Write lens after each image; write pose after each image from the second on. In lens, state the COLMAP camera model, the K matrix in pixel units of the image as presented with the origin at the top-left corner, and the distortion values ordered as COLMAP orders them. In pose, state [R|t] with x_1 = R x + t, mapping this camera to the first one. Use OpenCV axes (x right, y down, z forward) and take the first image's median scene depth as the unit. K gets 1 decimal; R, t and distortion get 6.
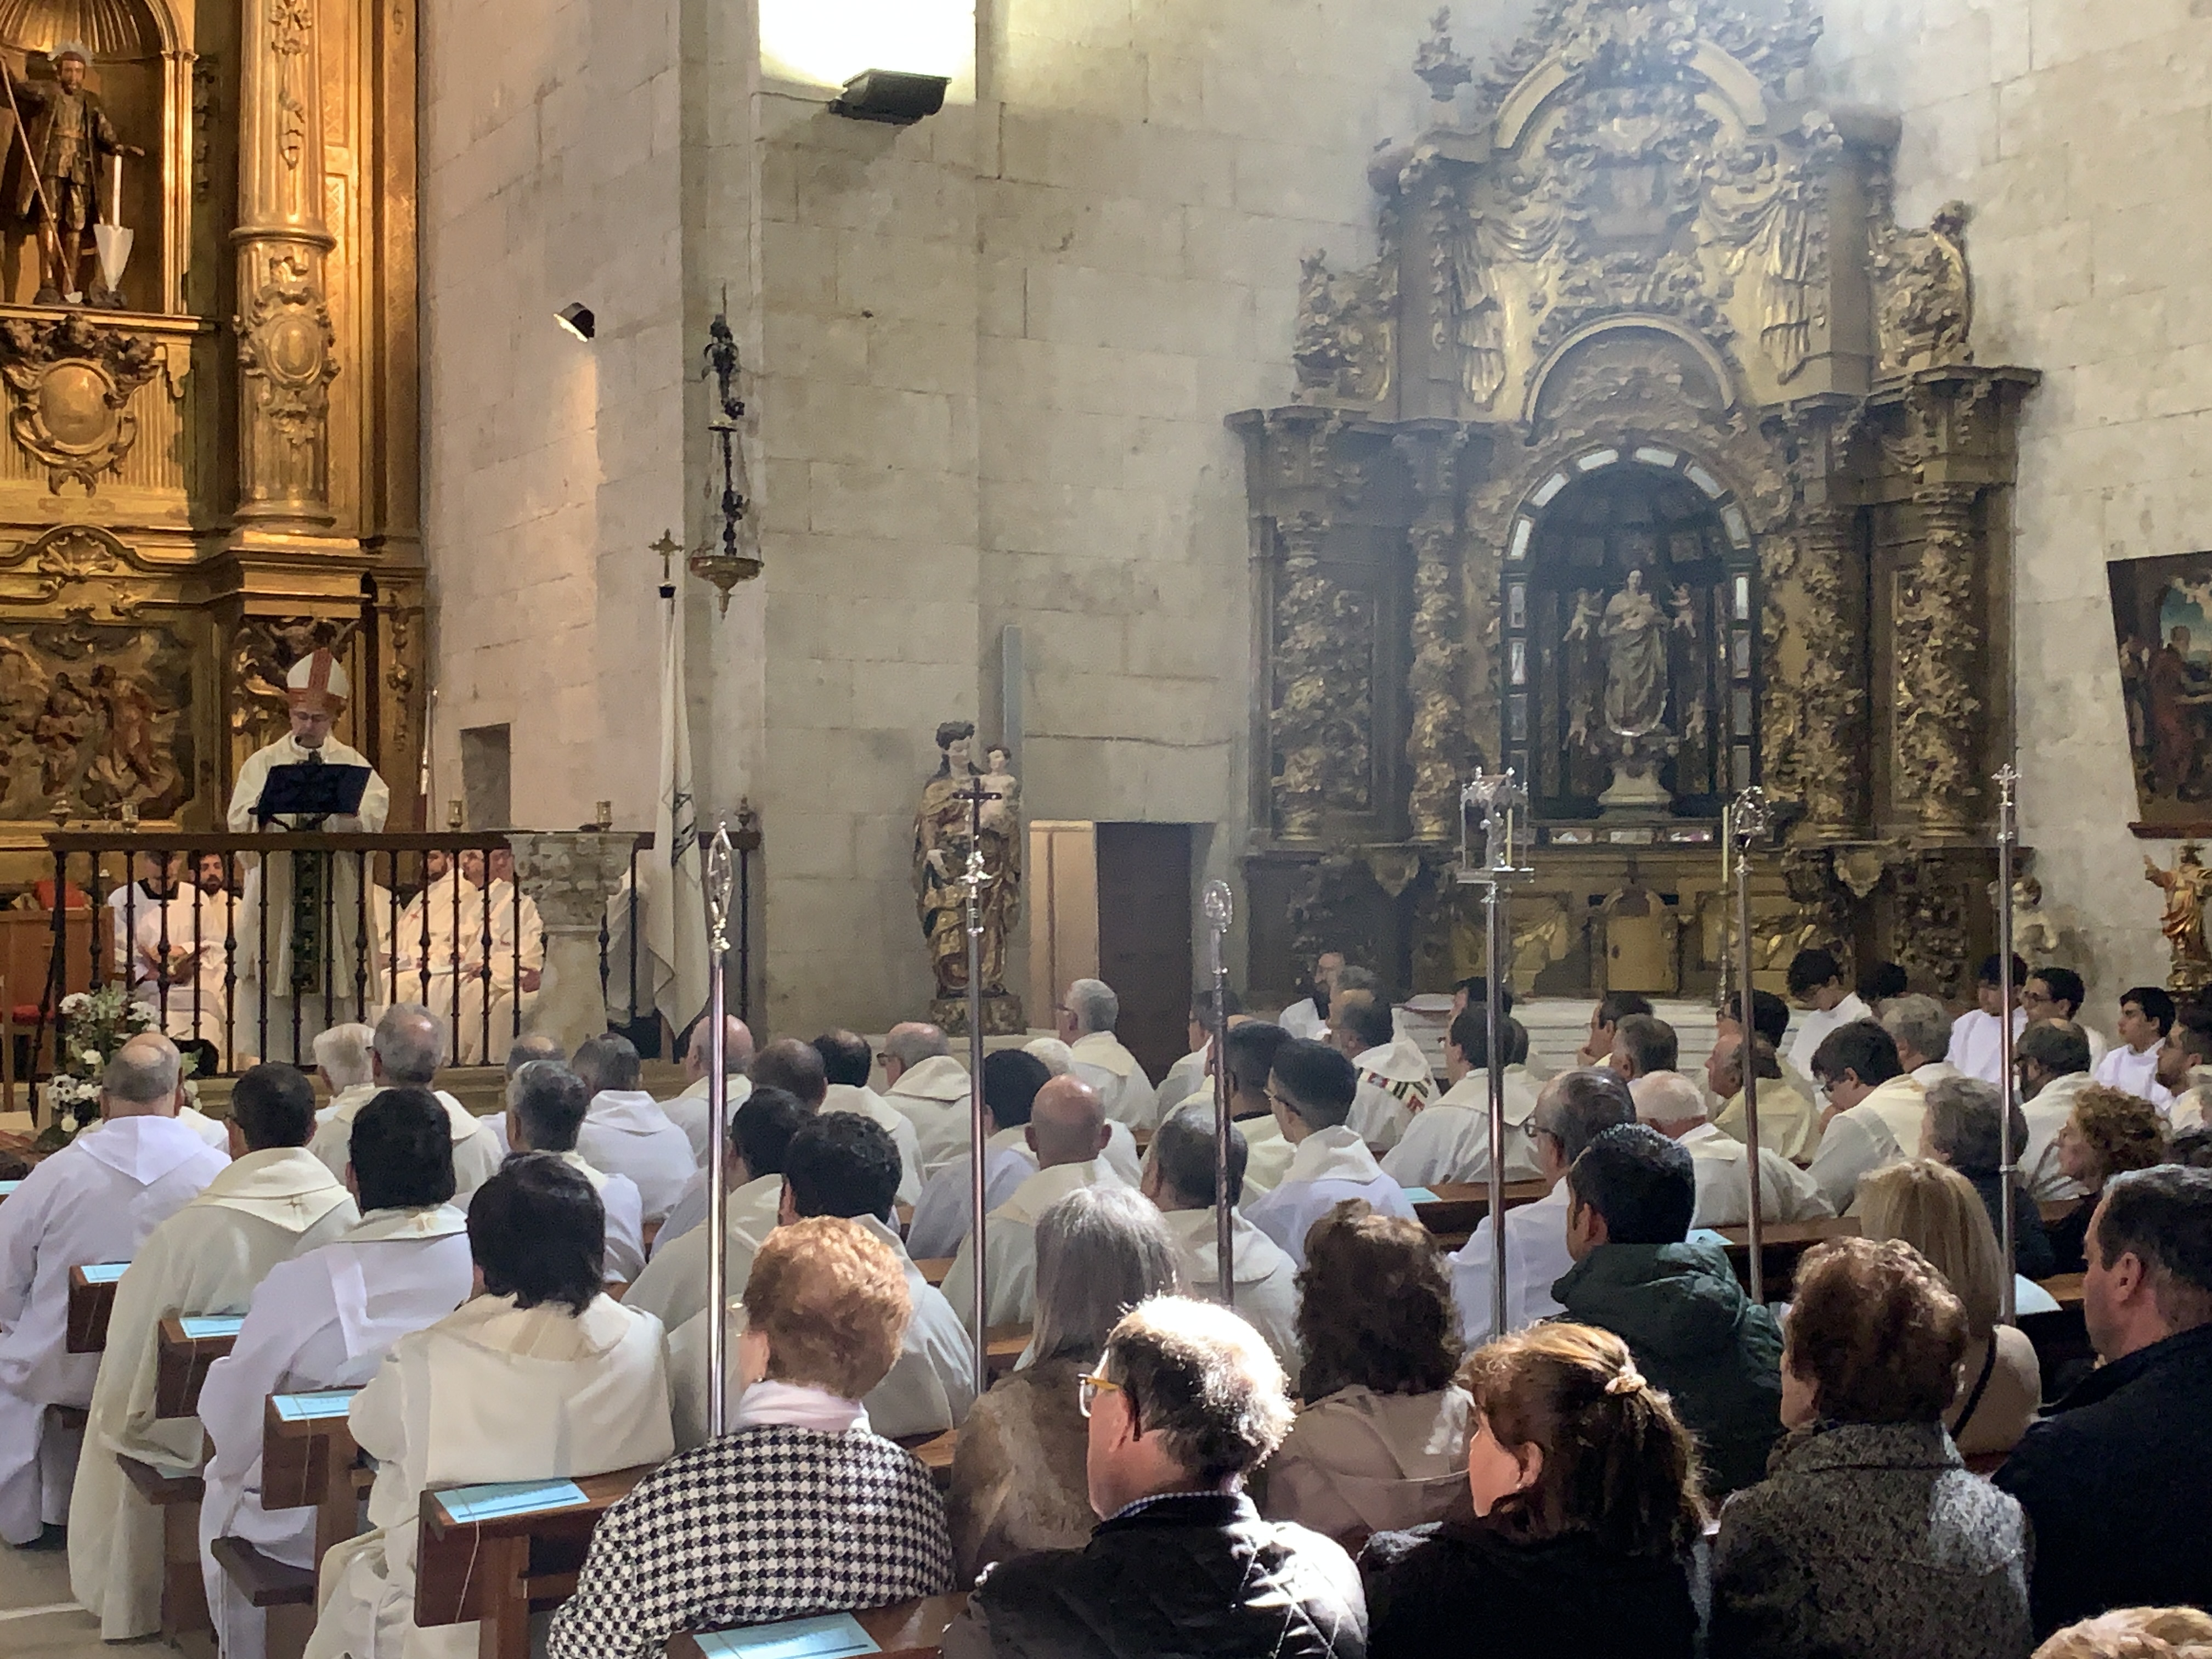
lens RADIAL K [[2839.3, 0, 1106.0], [0, 2839.3, 829.5], [0, 0, 1]] dist [0.135263, -0.439617]
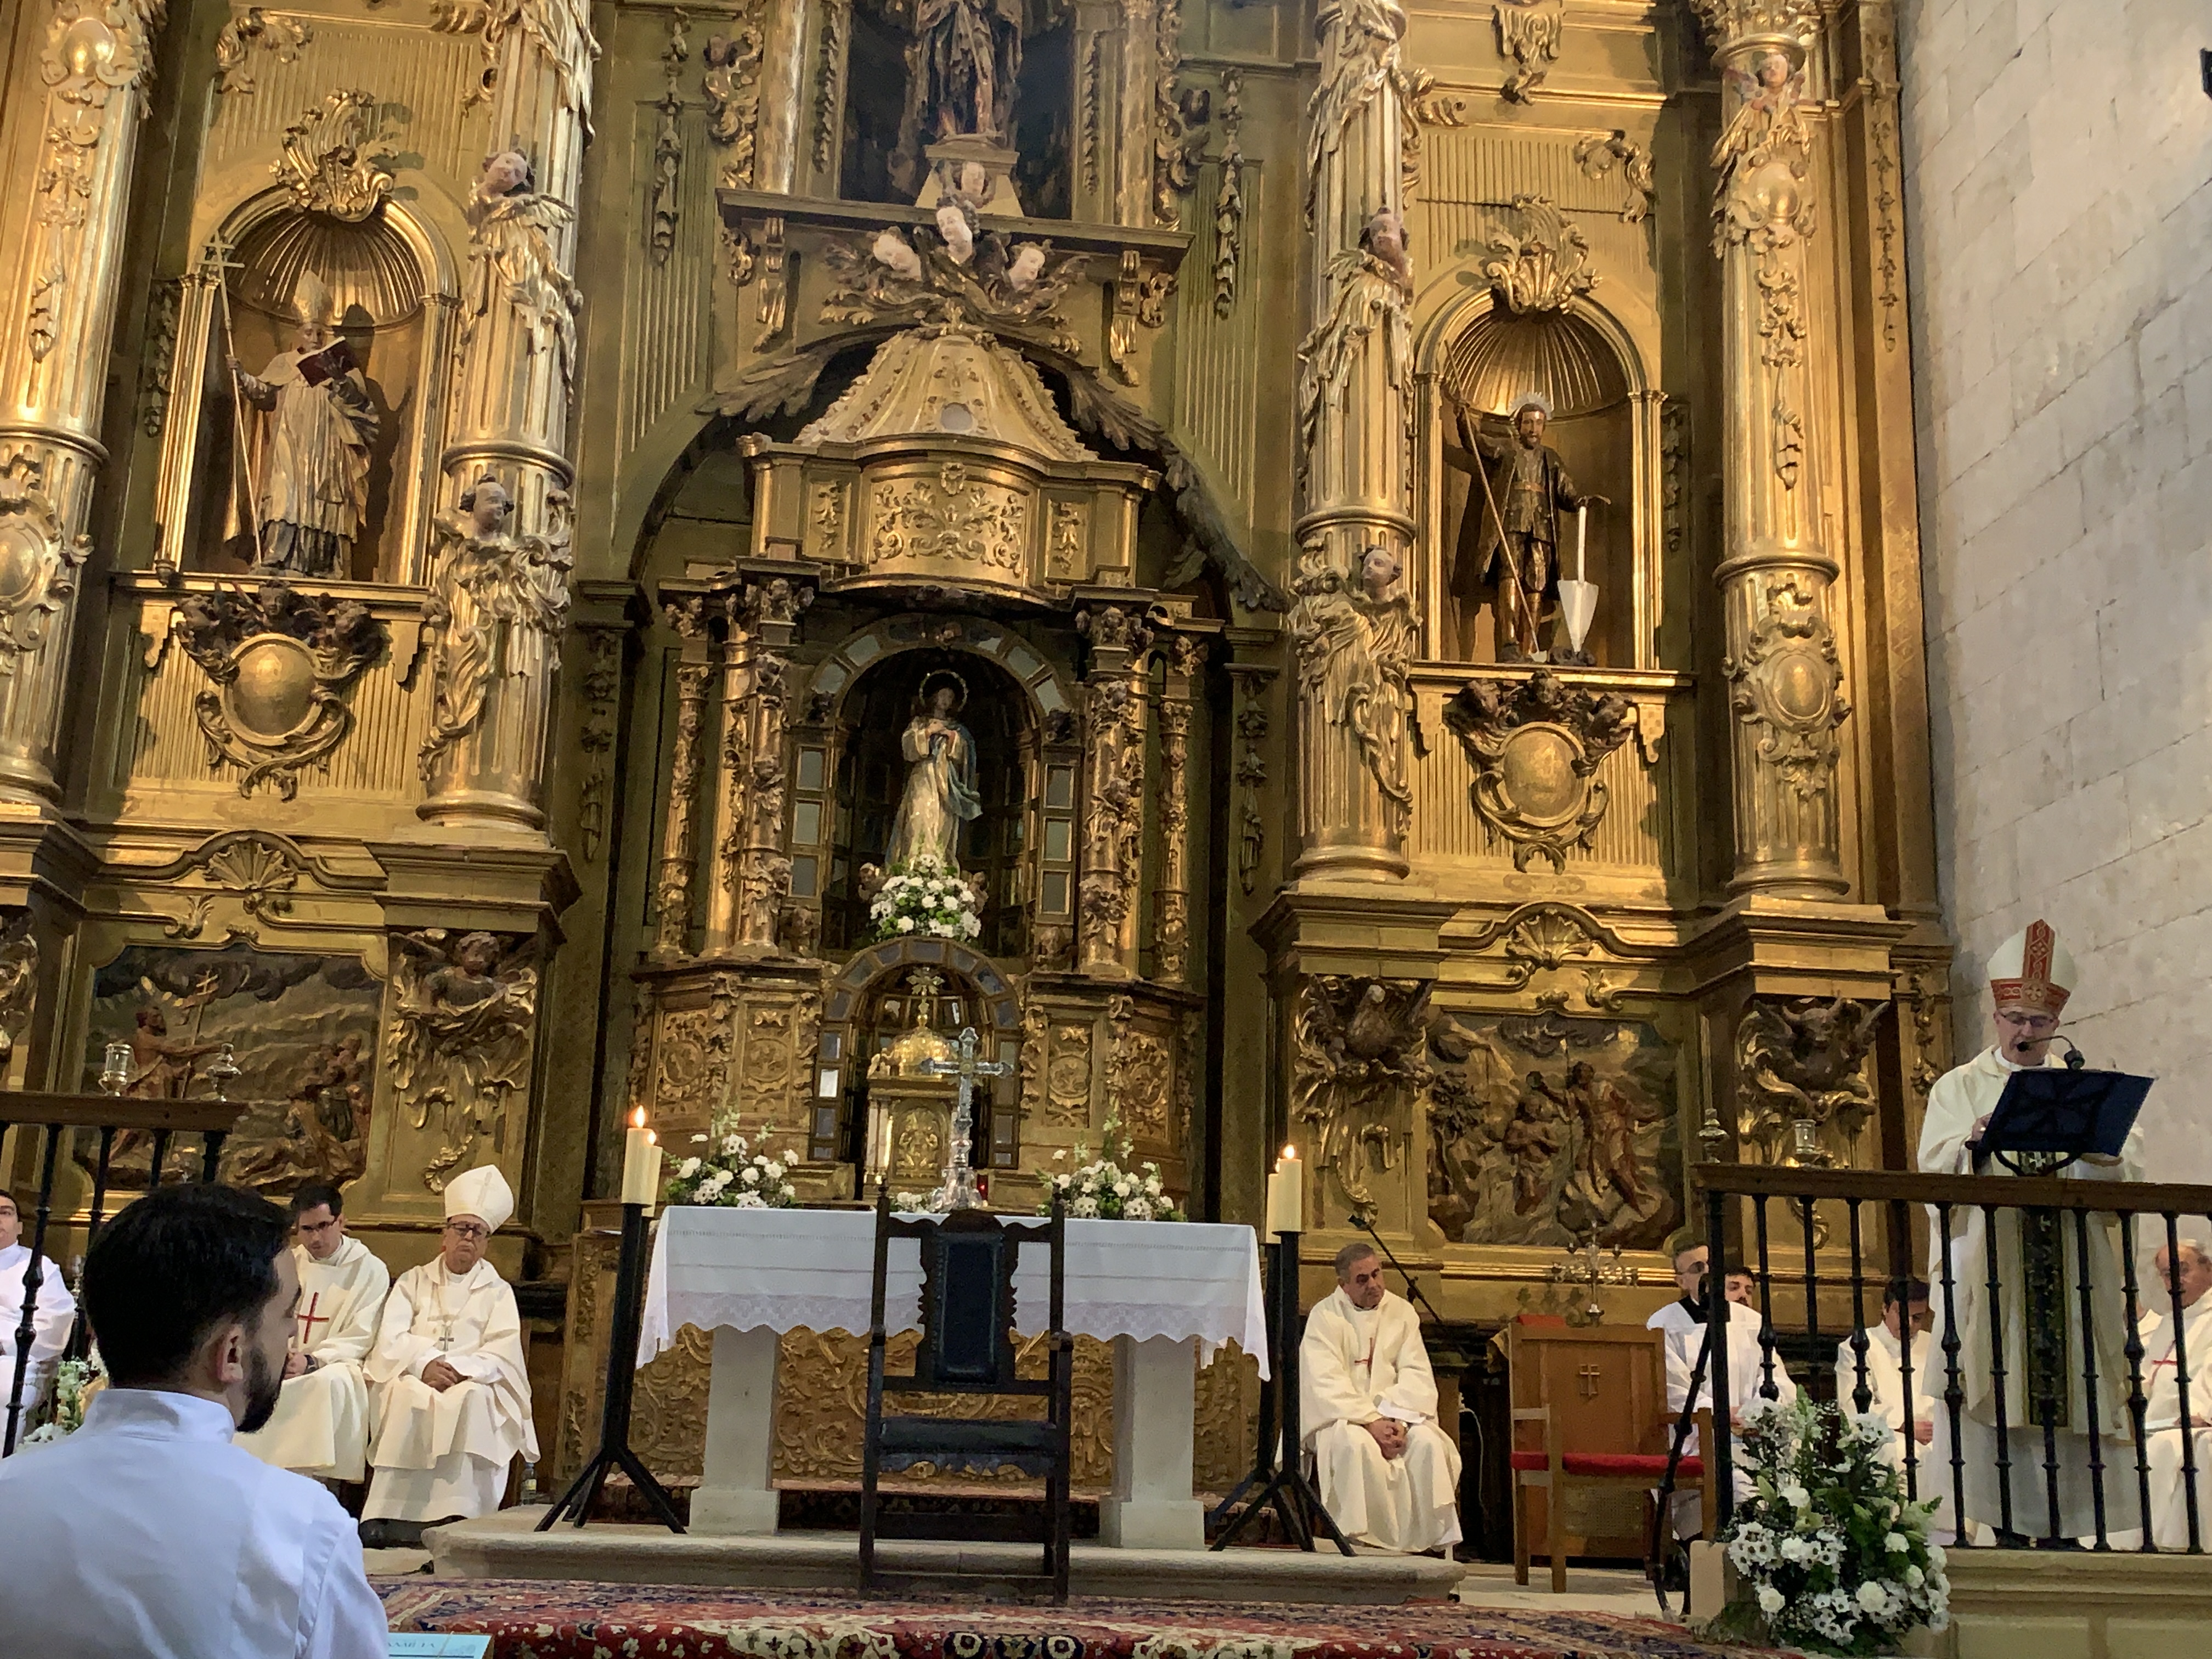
lens RADIAL K [[2407.5, 0, 1106.0], [0, 2407.5, 829.5], [0, 0, 1]] dist [0.119441, -0.405750]
pose [[0.916730, -0.062828, -0.394536, -0.190534], [-0.033012, 0.972267, -0.231534, 0.045853], [0.398141, 0.225278, 0.889232, 0.289956]]
